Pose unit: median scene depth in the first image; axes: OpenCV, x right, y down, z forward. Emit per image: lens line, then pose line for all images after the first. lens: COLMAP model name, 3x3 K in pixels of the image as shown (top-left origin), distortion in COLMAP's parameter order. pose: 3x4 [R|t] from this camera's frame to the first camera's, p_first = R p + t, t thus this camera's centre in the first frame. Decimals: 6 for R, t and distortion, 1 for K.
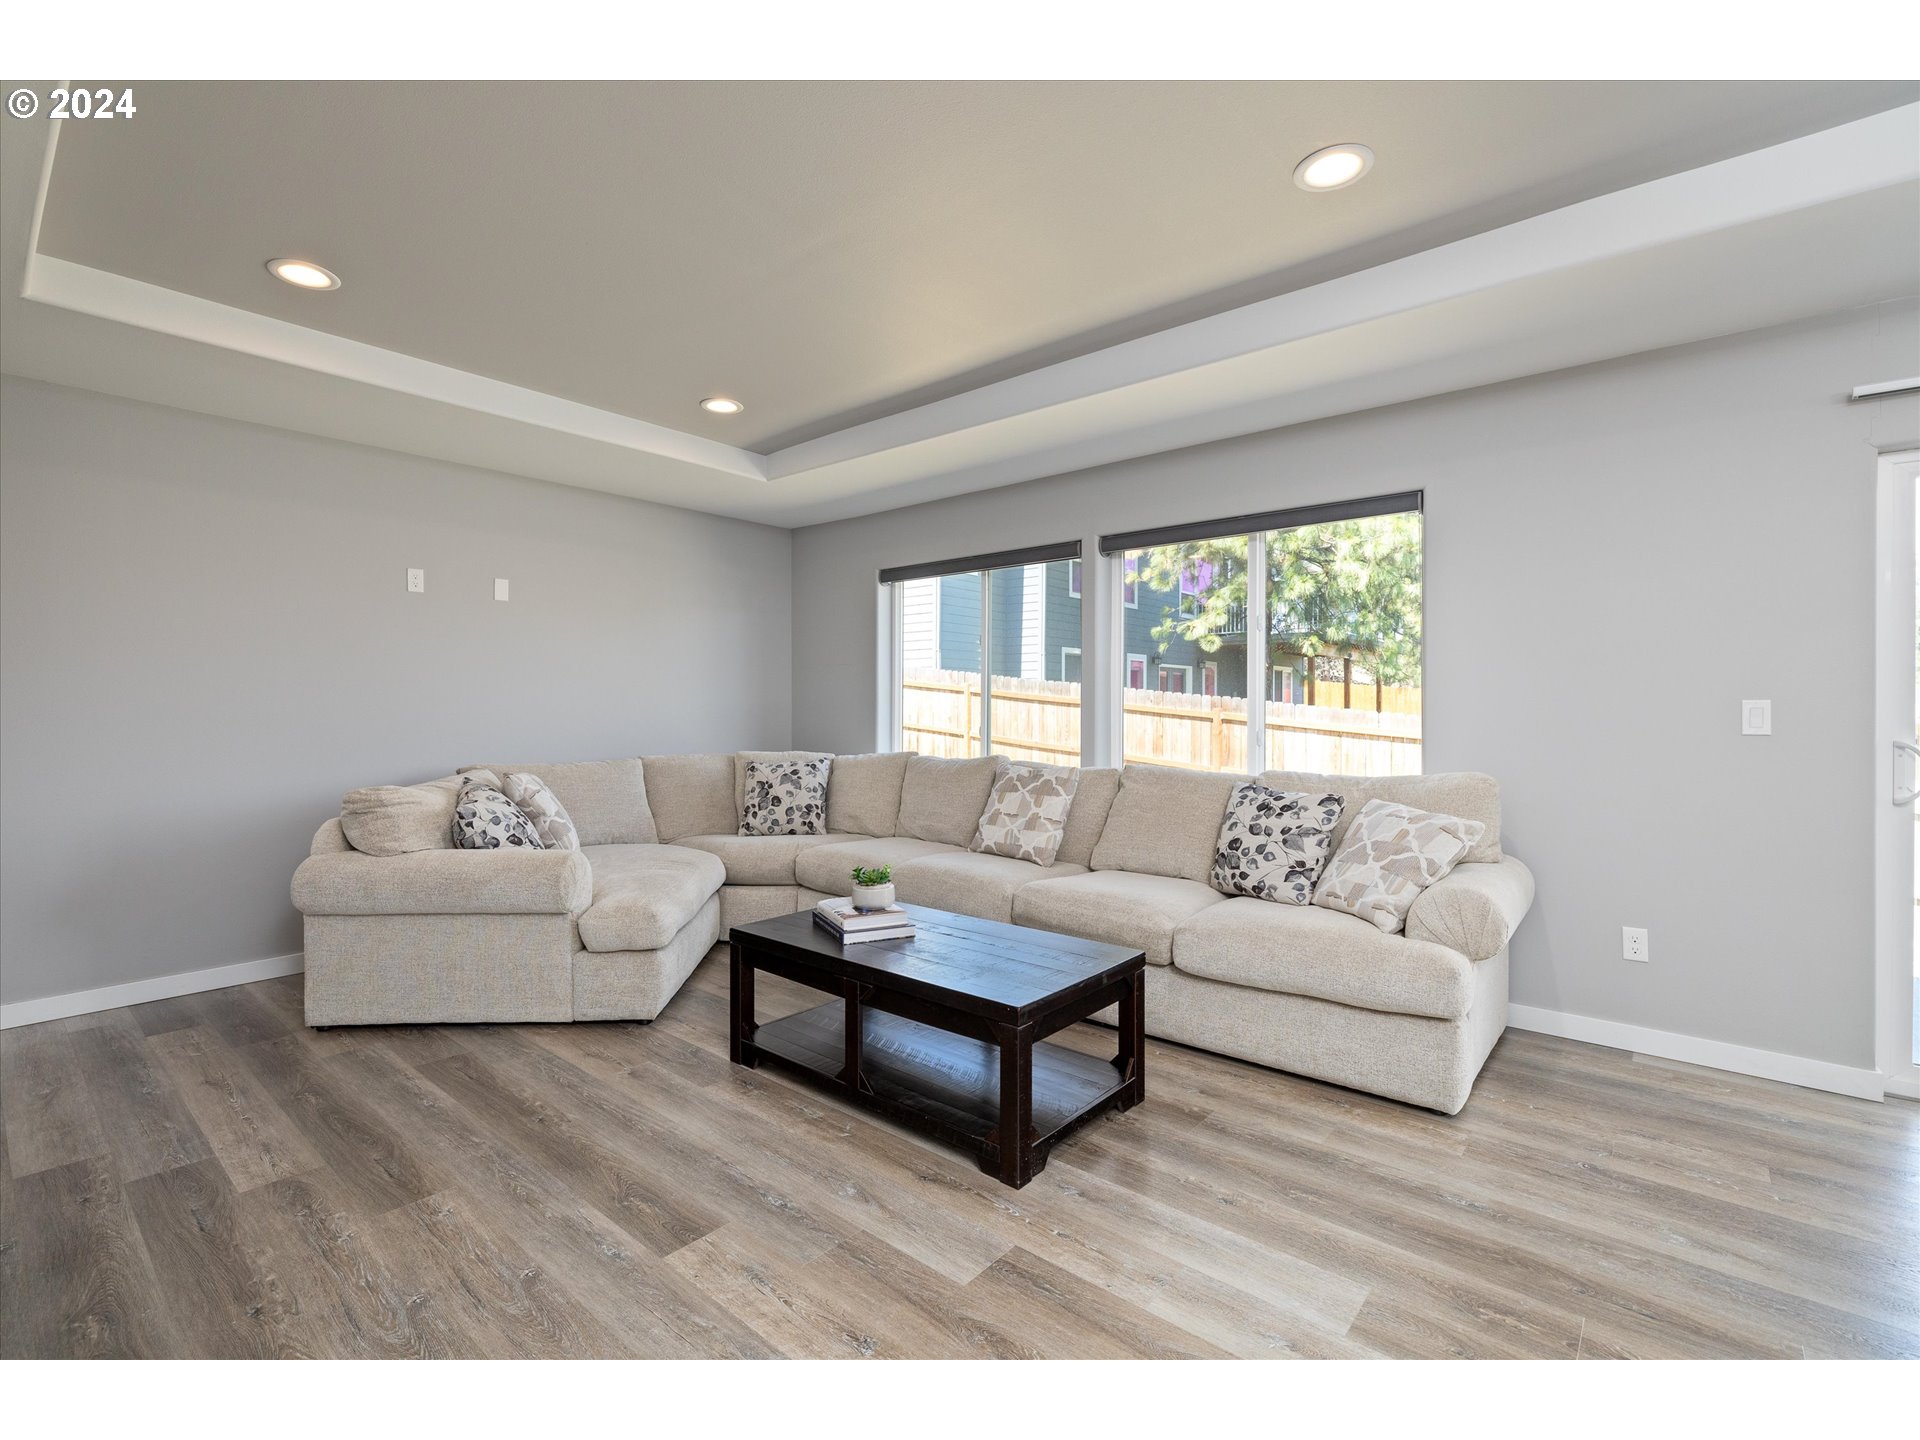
lens RADIAL K [[866.7, 0, 947.9], [0, 866.7, 715.1], [0, 0, 1]] dist [-0.006401, -0.000168]
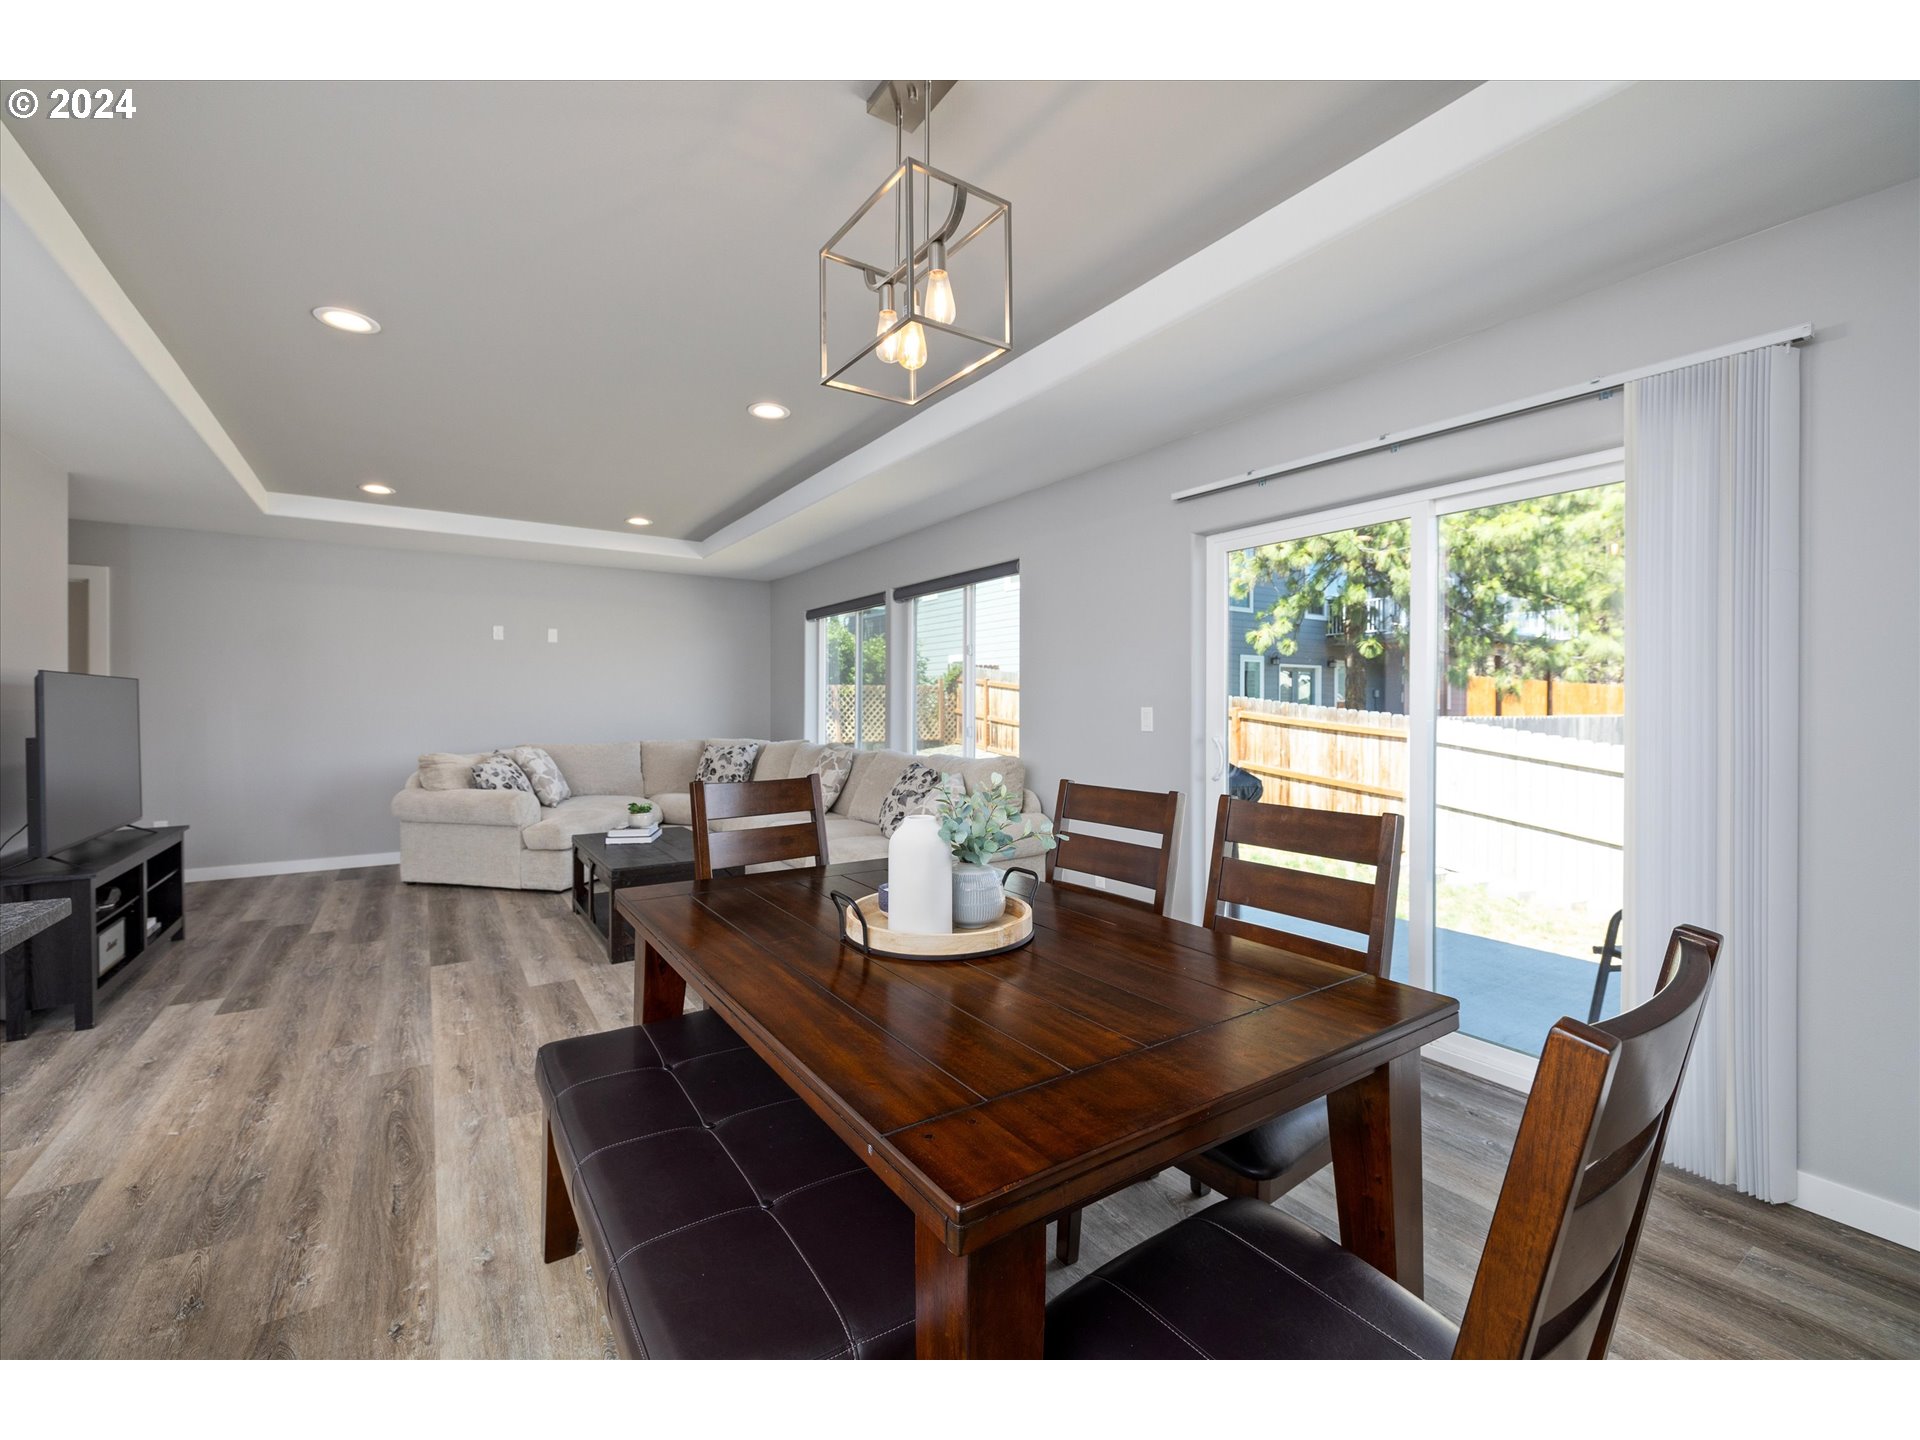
lens RADIAL K [[813.3, 0, 948.1], [0, 813.3, 708.8], [0, 0, 1]] dist [0.001795, 0.000029]
pose [[0.960159, 0.001805, -0.279450, 0.765906], [-0.002636, 0.999993, -0.002598, -0.008732], [0.279443, 0.003231, 0.960157, -0.309998]]
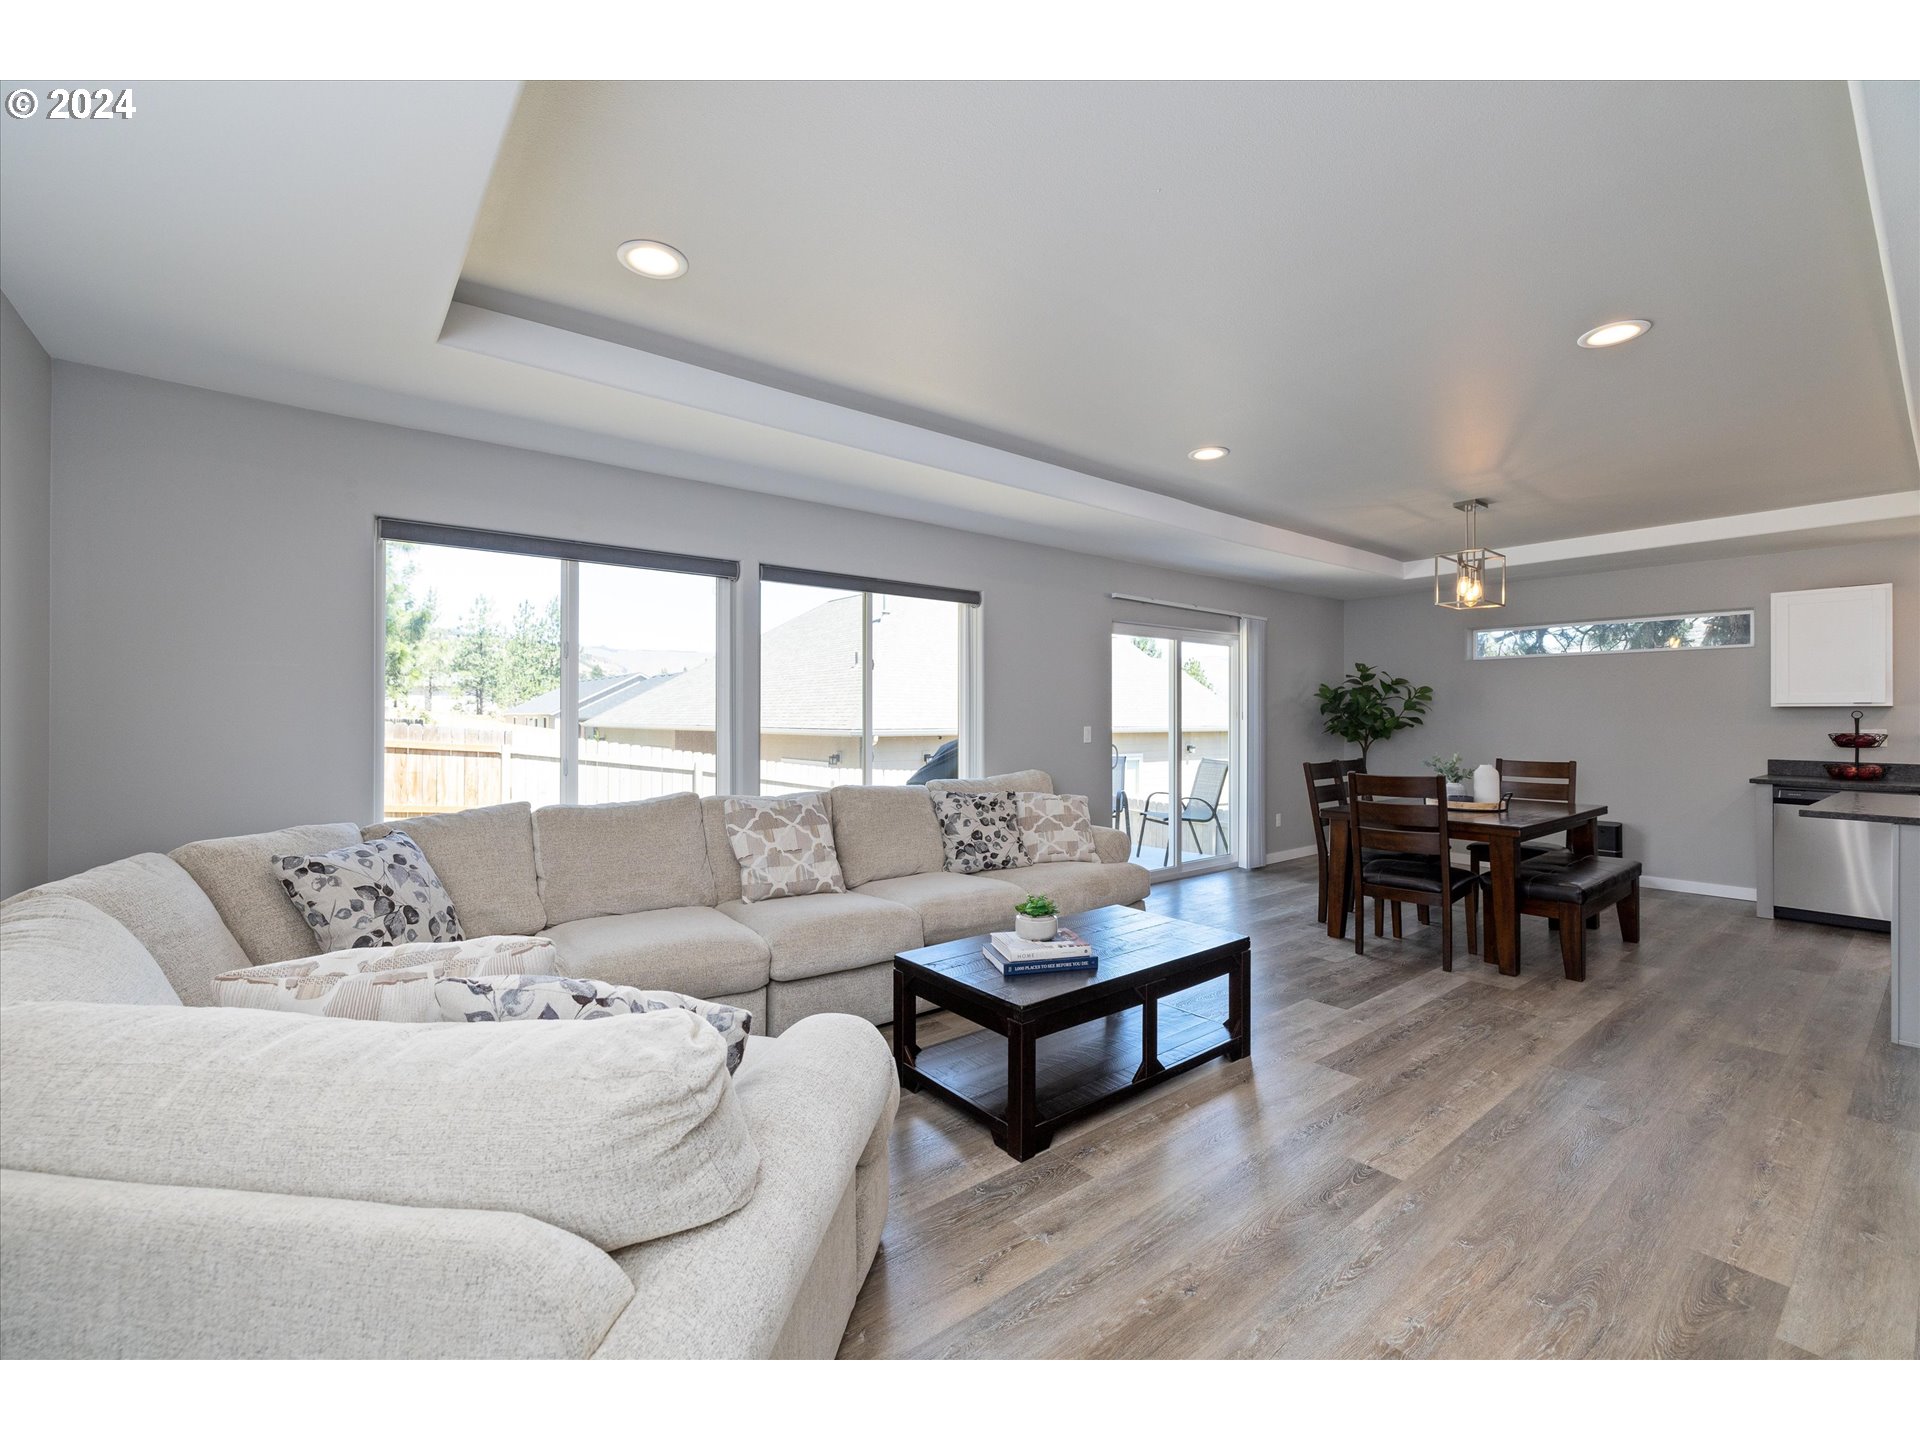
lens RADIAL K [[813.3, 0, 945.7], [0, 813.3, 710.8], [0, 0, 1]] dist [0.001795, 0.000029]
pose [[0.184836, 0.006367, 0.982749, -0.853060], [0.005195, 0.999959, -0.007456, -0.033577], [-0.982756, 0.006484, 0.184795, 0.742917]]
